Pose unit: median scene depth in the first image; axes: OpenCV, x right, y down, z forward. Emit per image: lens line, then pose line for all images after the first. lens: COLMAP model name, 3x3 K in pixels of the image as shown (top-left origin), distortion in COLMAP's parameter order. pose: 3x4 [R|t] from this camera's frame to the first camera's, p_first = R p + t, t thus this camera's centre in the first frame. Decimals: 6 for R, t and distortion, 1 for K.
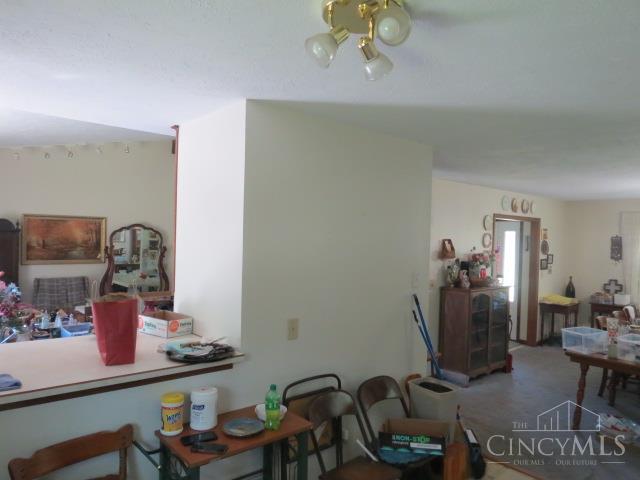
lens RADIAL K [[452.8, 0, 320.0], [0, 452.8, 240.0], [0, 0, 1]] dist [-0.035114, 0.010418]
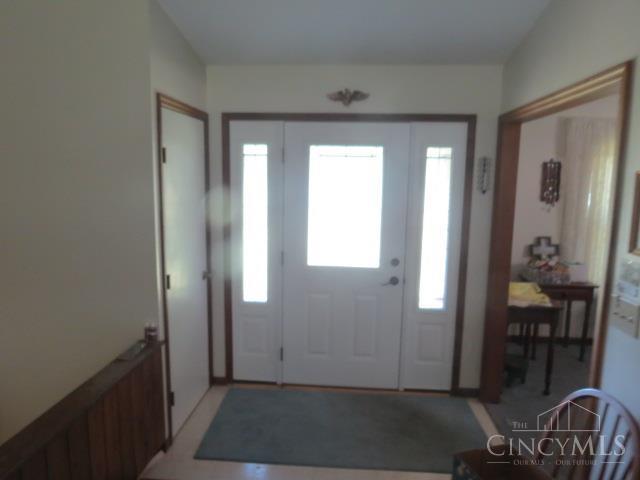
lens RADIAL K [[452.8, 0, 320.0], [0, 452.8, 240.0], [0, 0, 1]] dist [-0.035114, 0.010418]
pose [[0.728604, -0.113276, 0.675503, 0.033263], [0.014915, 0.988619, 0.149697, 0.000953], [-0.684773, -0.098995, 0.722002, 0.532476]]
